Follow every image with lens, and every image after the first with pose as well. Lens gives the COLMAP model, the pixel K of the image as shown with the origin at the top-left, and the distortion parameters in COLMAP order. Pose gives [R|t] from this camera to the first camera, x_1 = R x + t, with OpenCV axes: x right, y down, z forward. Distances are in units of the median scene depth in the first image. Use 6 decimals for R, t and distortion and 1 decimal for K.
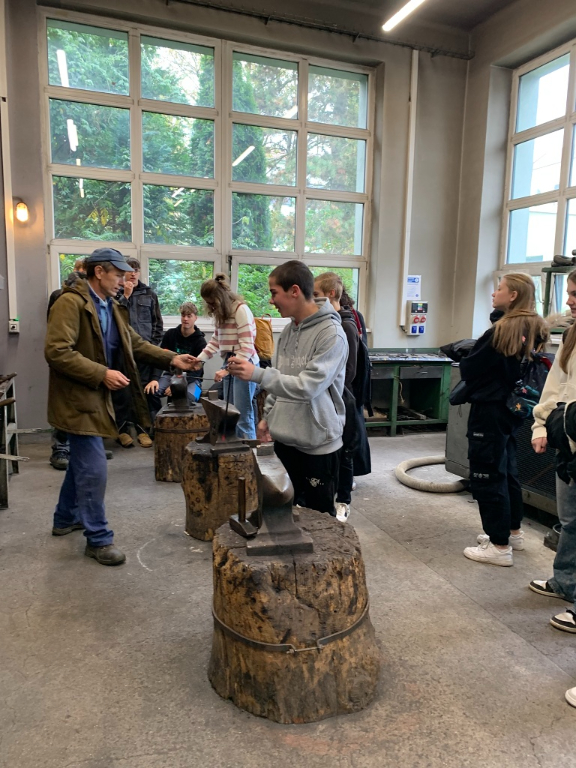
lens RADIAL K [[582.8, 0, 293.6], [0, 582.8, 385.3], [0, 0, 1]] dist [-0.006855, -0.008367]
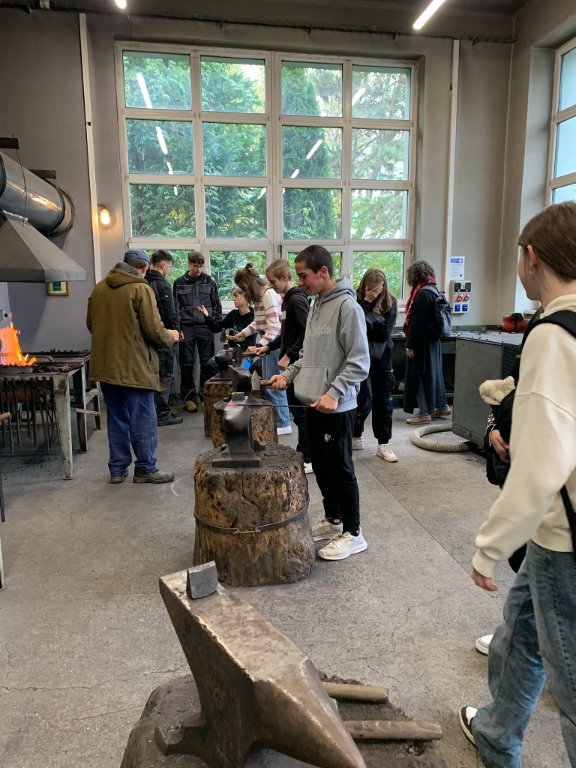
lens RADIAL K [[582.8, 0, 288.7], [0, 582.8, 389.6], [0, 0, 1]] dist [-0.006855, -0.008367]
pose [[0.981582, 0.004919, -0.190980, 0.135871], [0.000940, 0.999532, 0.030574, 0.024294], [0.191041, -0.030190, 0.981118, -0.120975]]
